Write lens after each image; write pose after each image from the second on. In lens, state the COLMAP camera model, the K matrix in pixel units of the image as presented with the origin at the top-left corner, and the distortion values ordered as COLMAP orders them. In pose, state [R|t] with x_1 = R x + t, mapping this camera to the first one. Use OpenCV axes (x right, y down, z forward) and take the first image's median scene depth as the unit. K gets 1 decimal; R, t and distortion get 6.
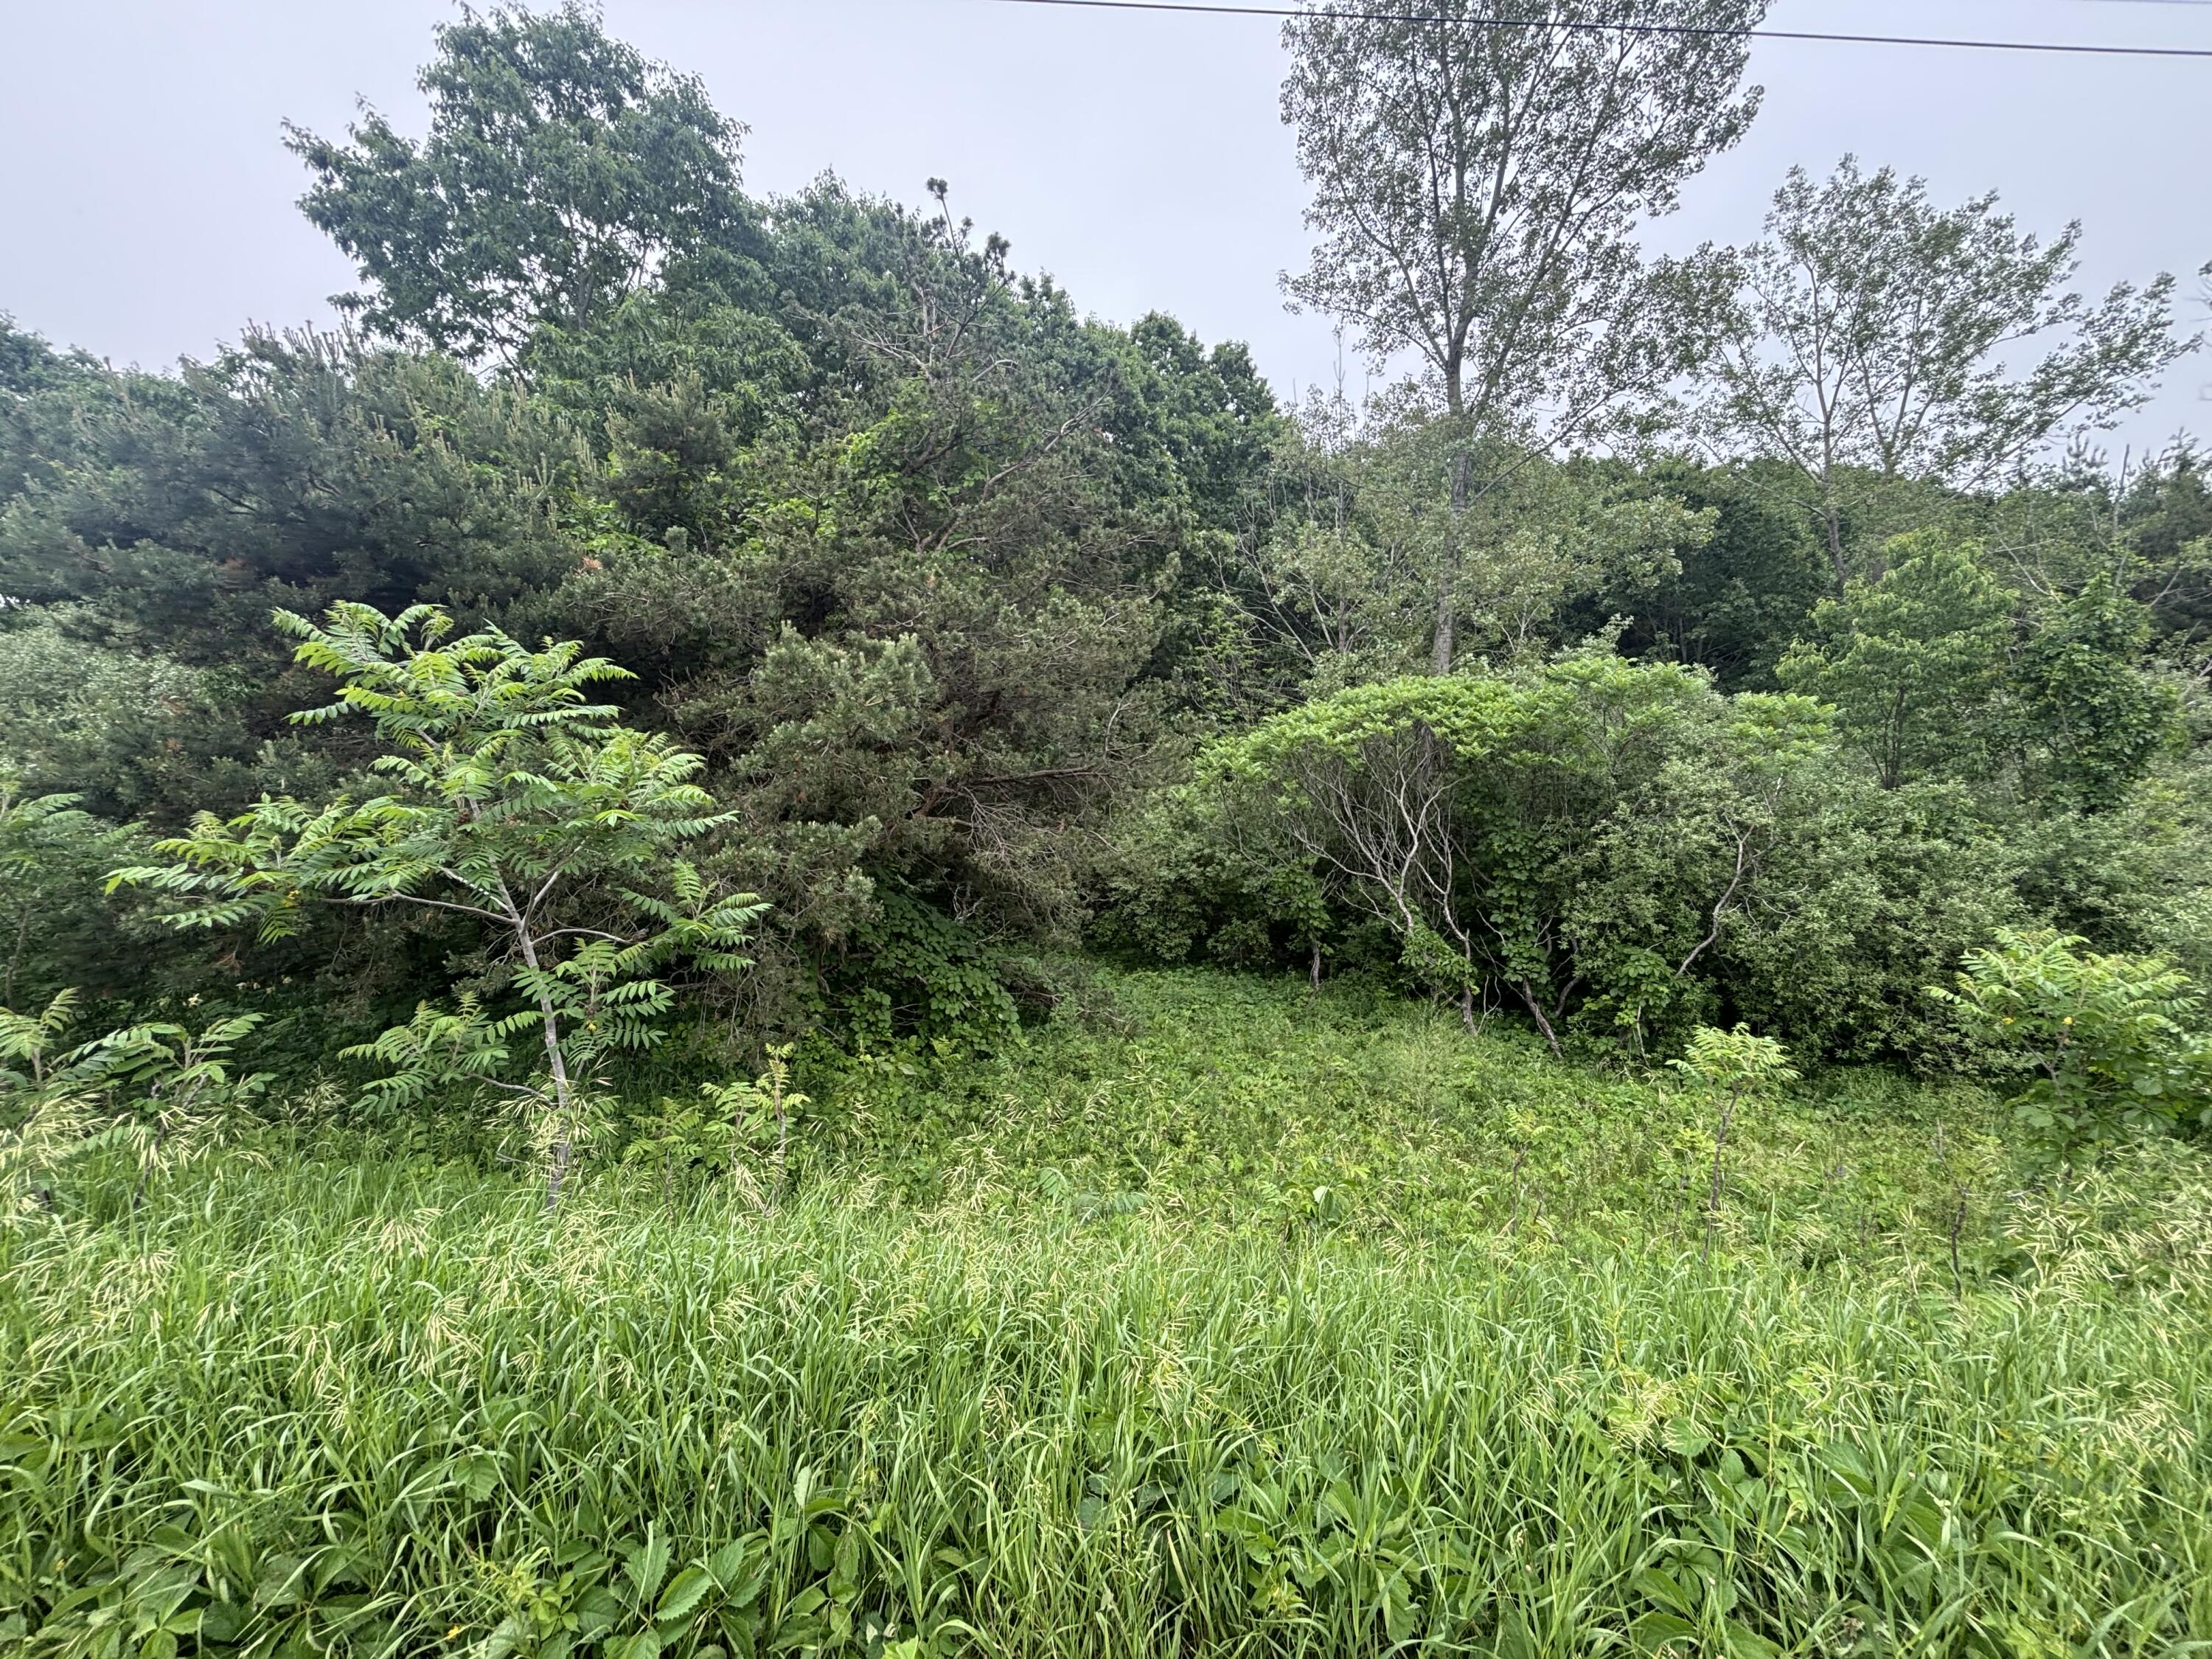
lens RADIAL K [[891.4, 0, 1094.6], [0, 891.4, 830.4], [0, 0, 1]] dist [-0.000500, 0.002725]
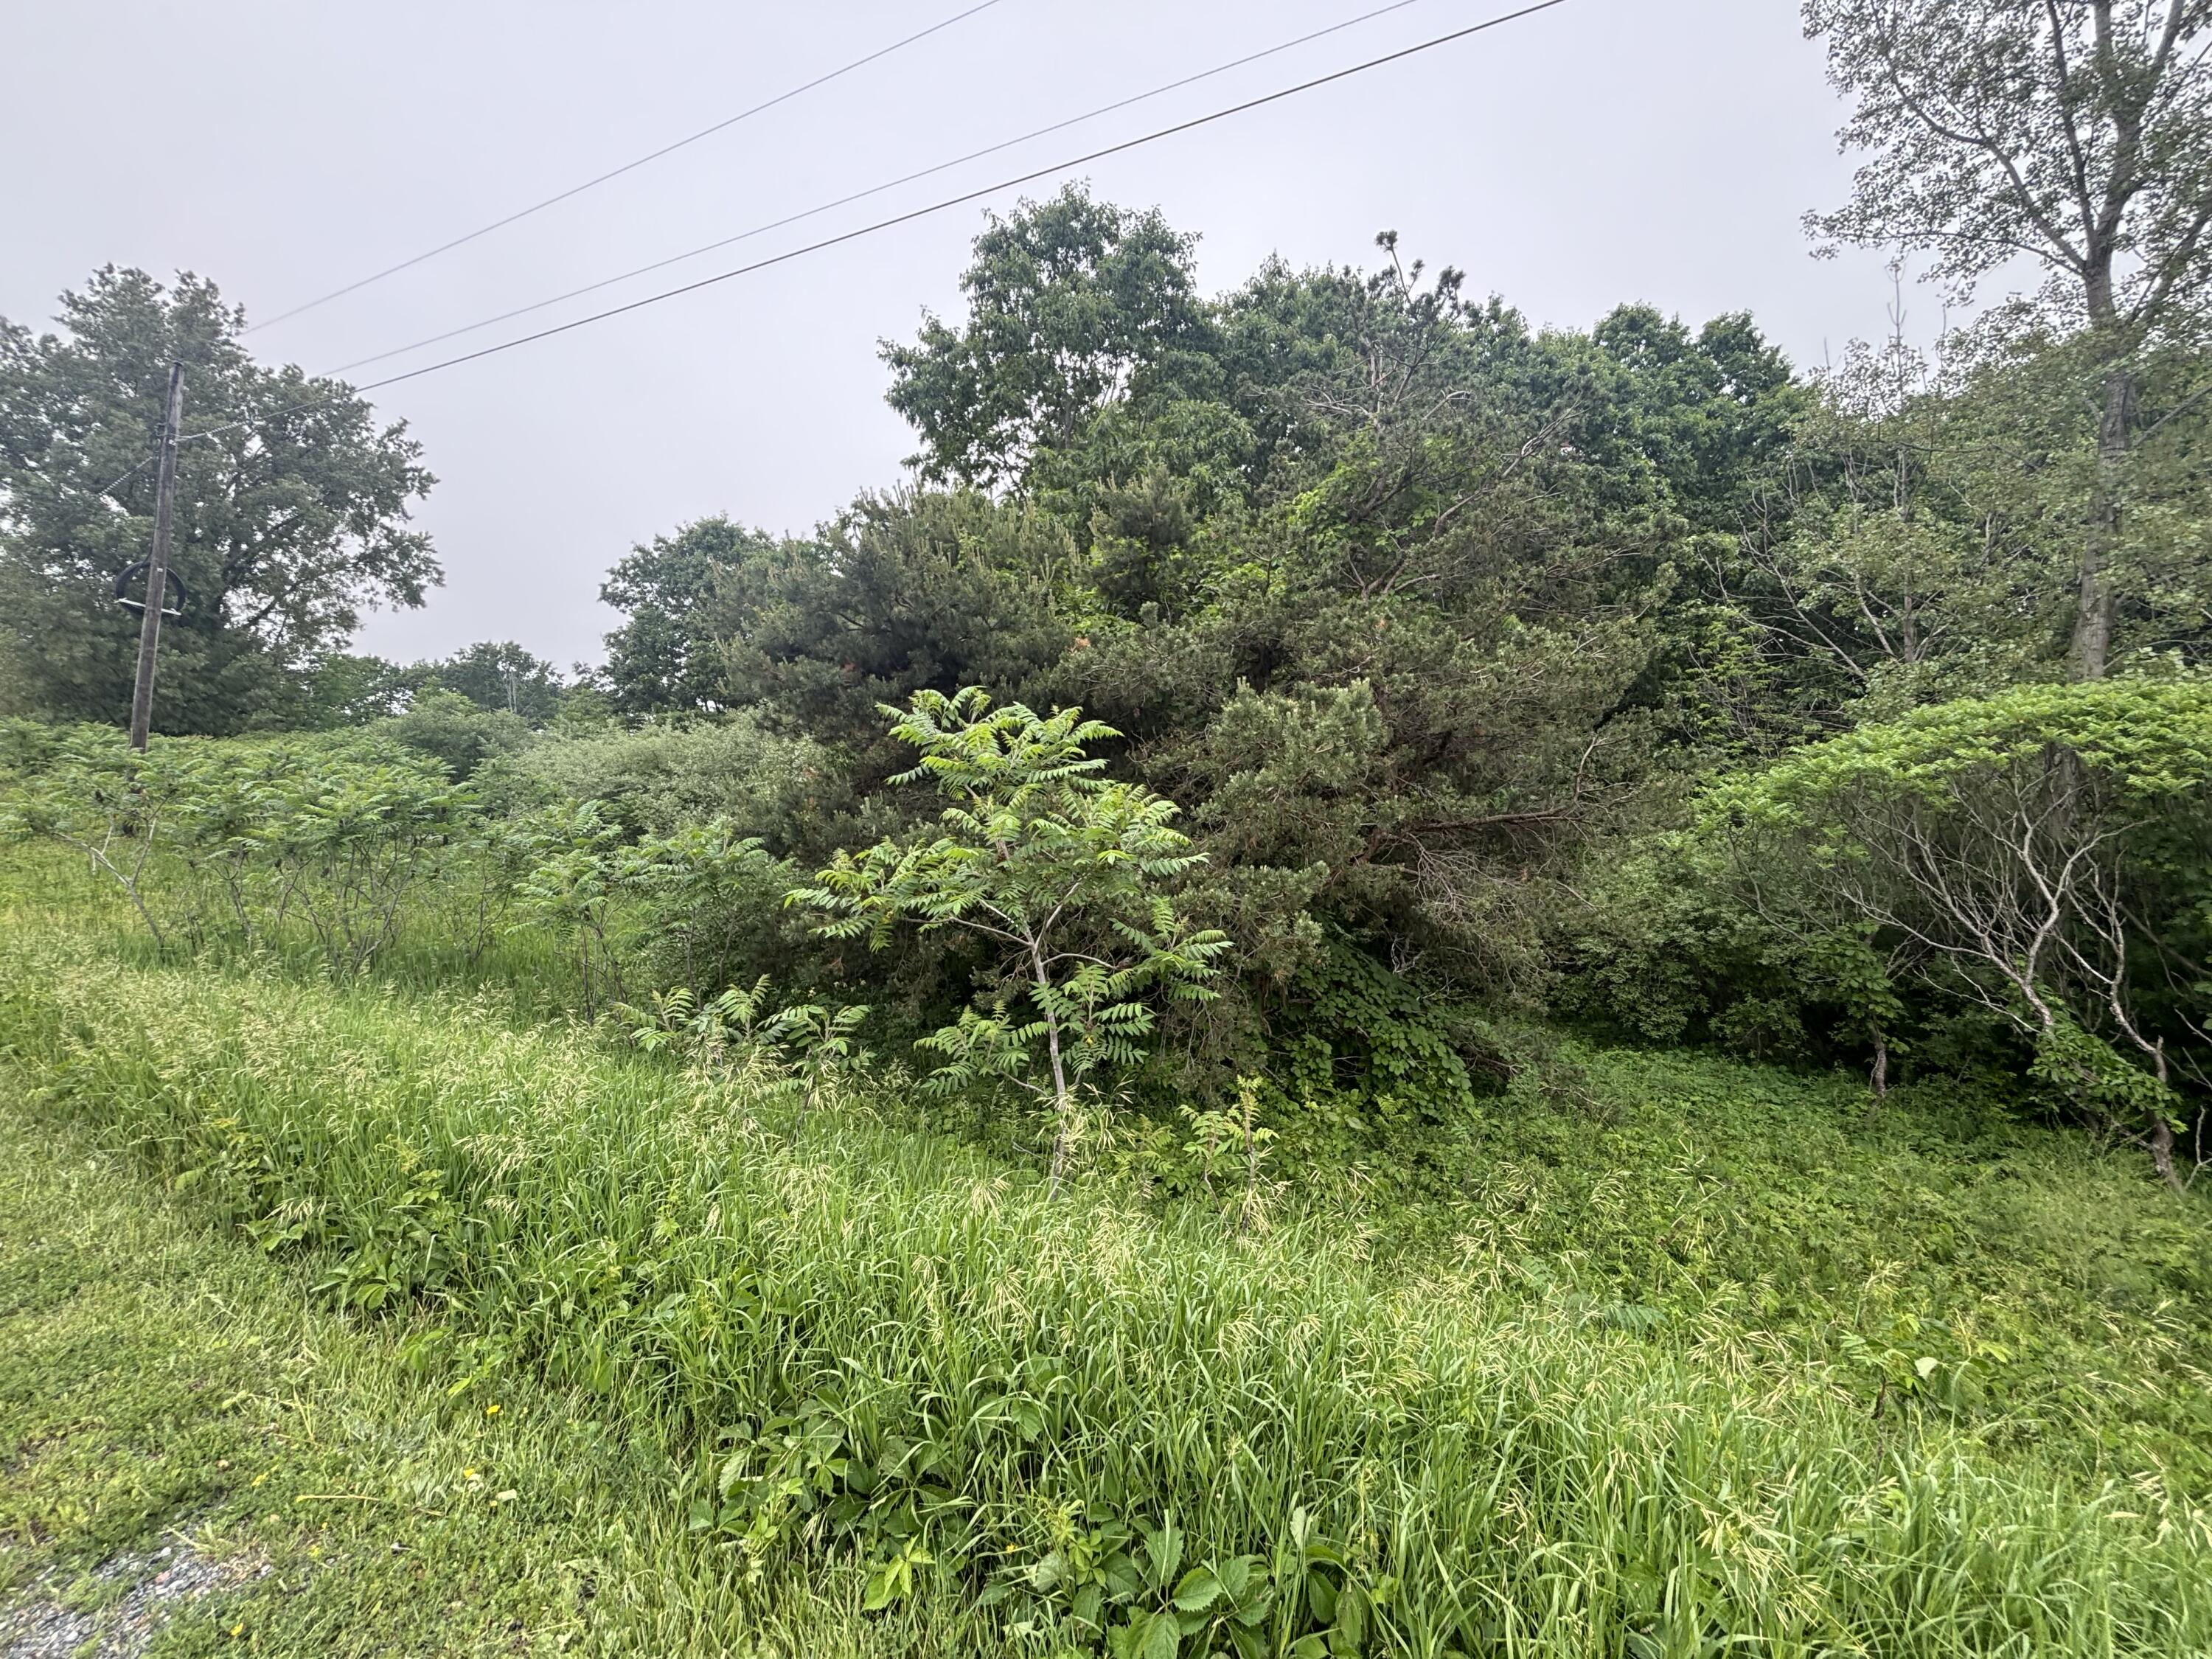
lens RADIAL K [[891.4, 0, 1094.6], [0, 891.4, 830.4], [0, 0, 1]] dist [-0.000500, 0.002725]
pose [[0.895844, -0.004246, -0.444348, -0.025268], [-0.021310, 0.998393, -0.052503, 0.005499], [0.443857, 0.056504, 0.894314, -0.010373]]
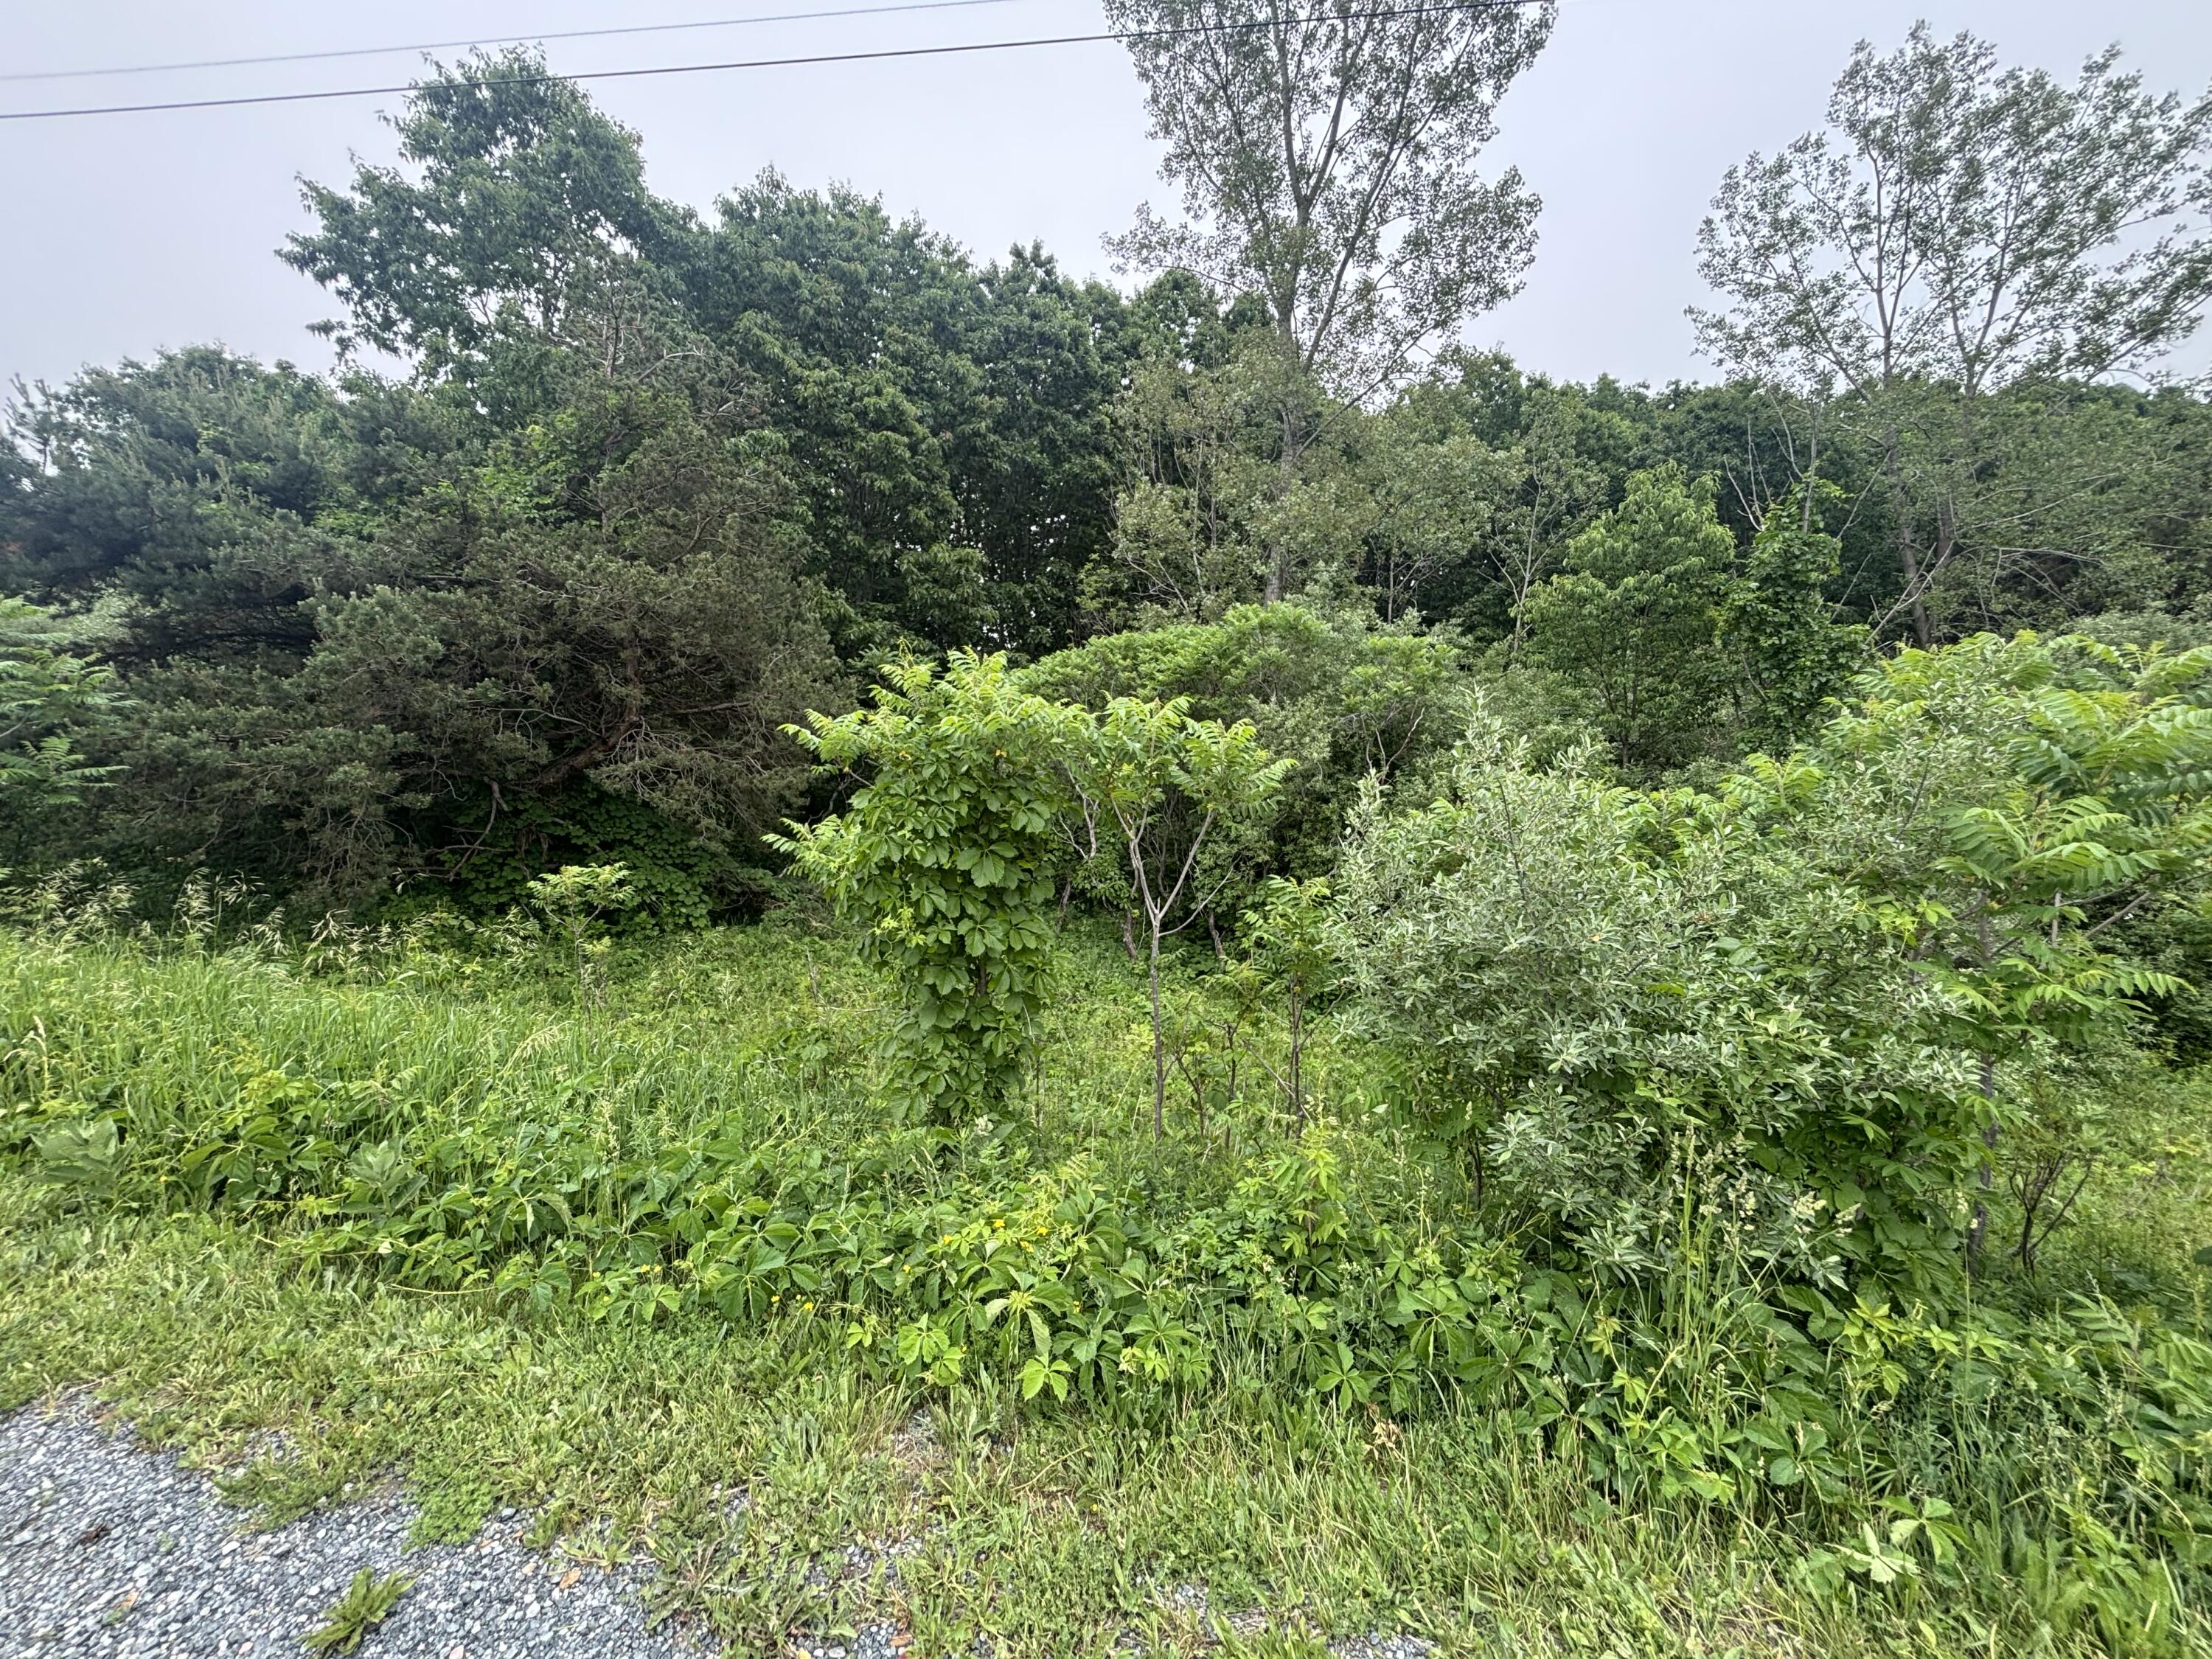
lens RADIAL K [[906.0, 0, 1106.0], [0, 906.0, 829.5], [0, 0, 1]] dist [0.014707, -0.004453]
pose [[0.983962, 0.029412, -0.175937, 0.448917], [-0.023823, 0.999145, 0.033794, 0.029465], [0.176781, -0.029061, 0.983821, -0.067641]]
